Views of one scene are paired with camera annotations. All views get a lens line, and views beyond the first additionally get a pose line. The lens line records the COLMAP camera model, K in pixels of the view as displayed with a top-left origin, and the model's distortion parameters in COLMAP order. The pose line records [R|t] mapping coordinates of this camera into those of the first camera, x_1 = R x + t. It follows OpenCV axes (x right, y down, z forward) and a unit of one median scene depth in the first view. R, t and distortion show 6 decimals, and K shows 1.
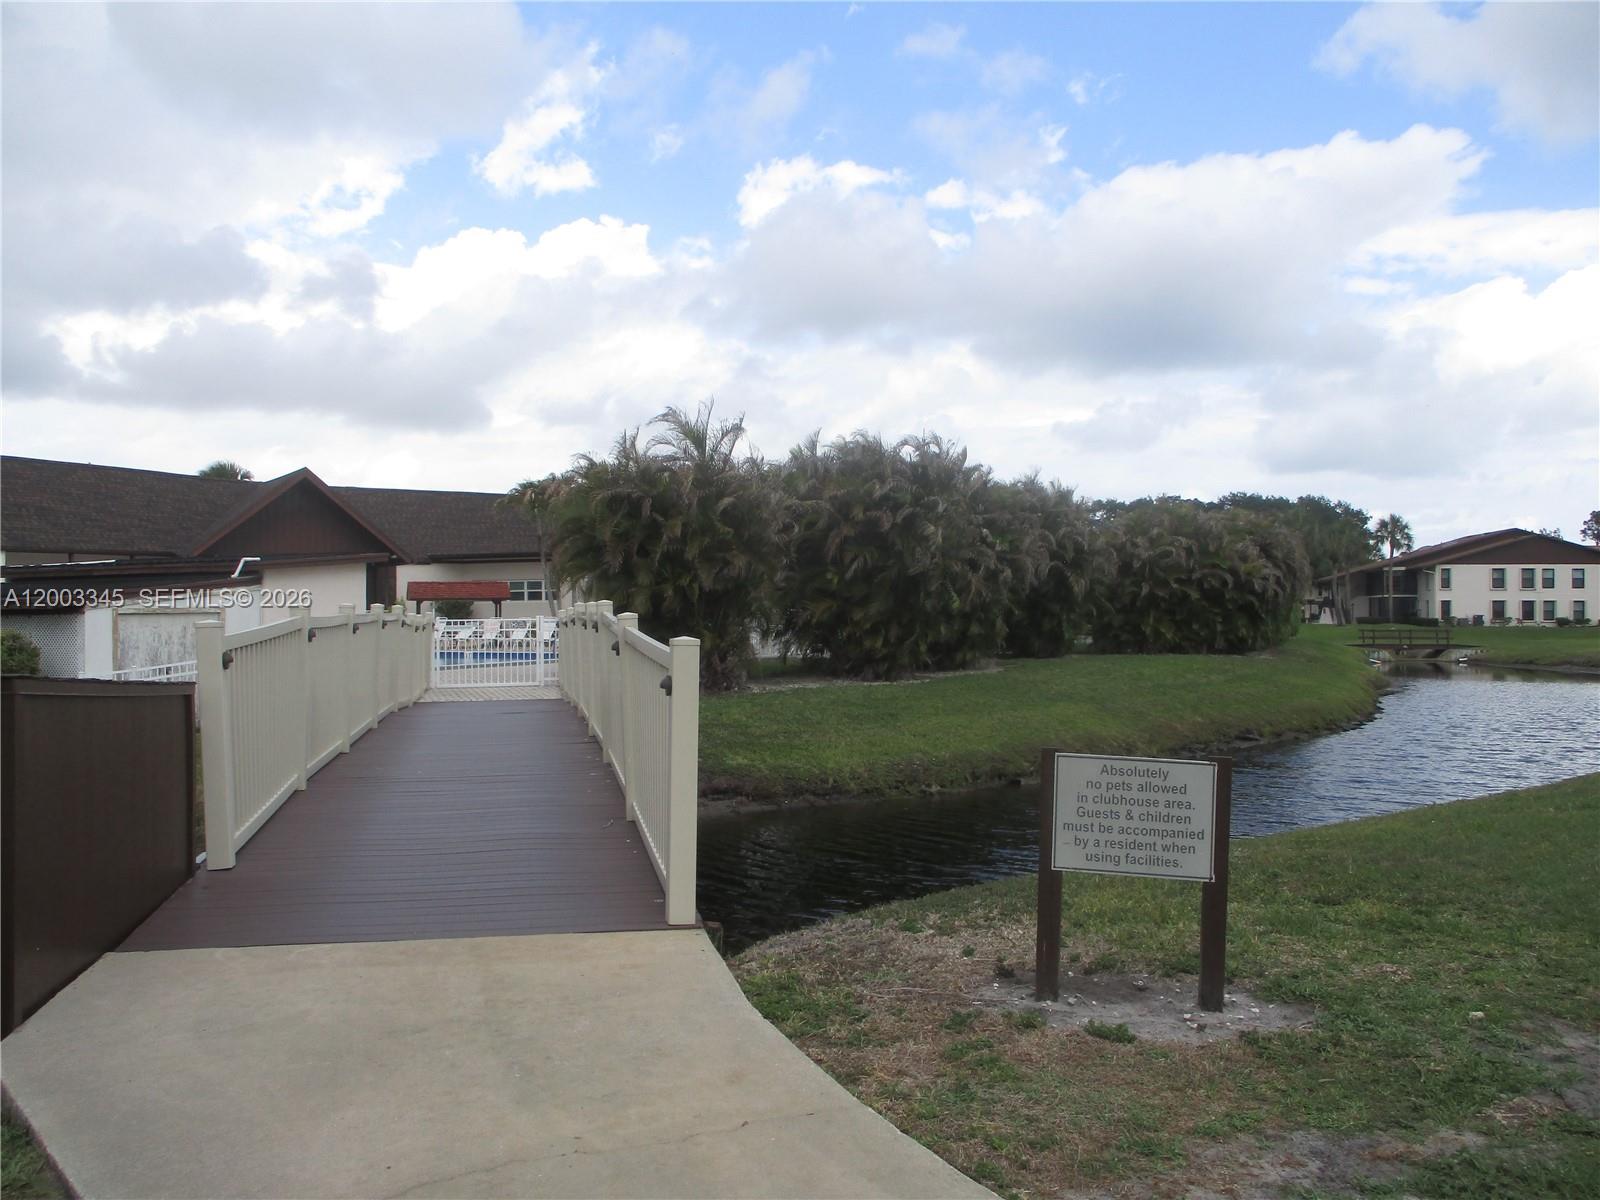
lens RADIAL K [[1340.9, 0, 808.6], [0, 1340.9, 595.0], [0, 0, 1]] dist [-0.026646, 0.005914]
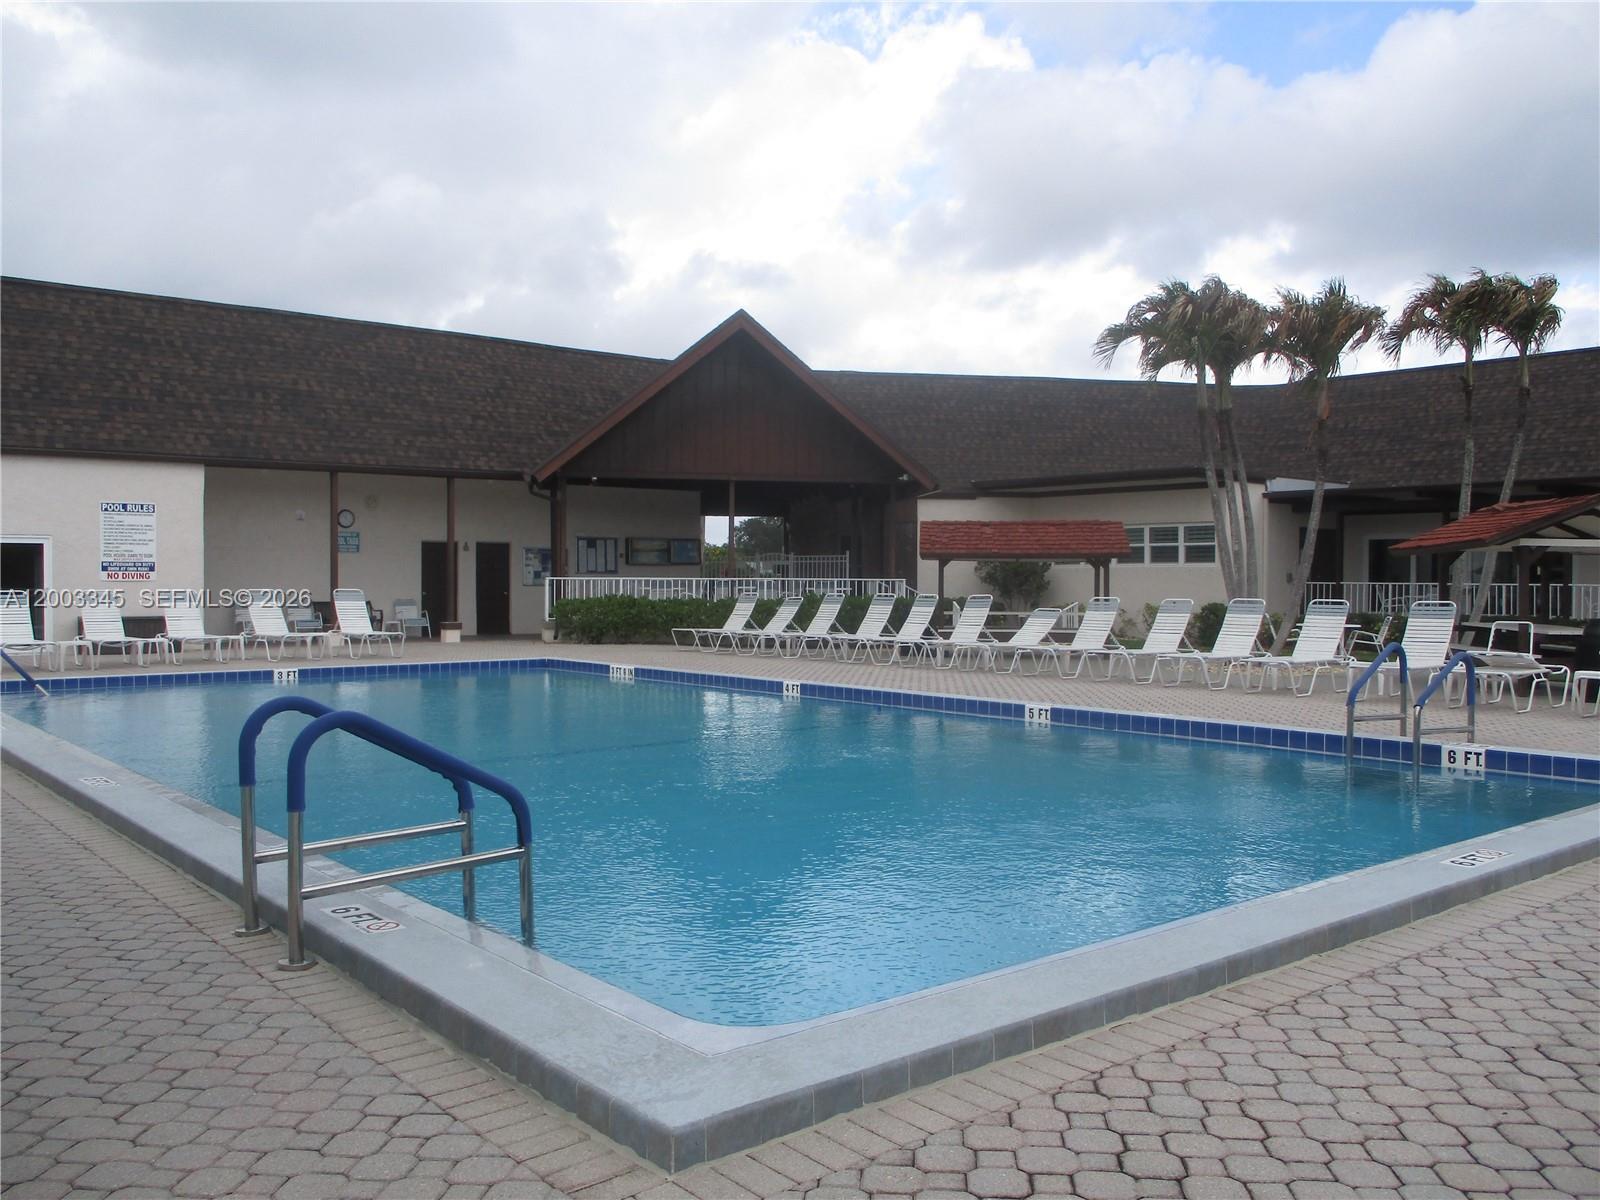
lens RADIAL K [[1340.9, 0, 808.6], [0, 1340.9, 595.0], [0, 0, 1]] dist [-0.026646, 0.005914]
pose [[0.909810, 0.013455, -0.414807, -0.131737], [-0.004632, 0.999741, 0.022269, 0.006640], [0.414999, -0.018339, 0.909637, 0.536651]]
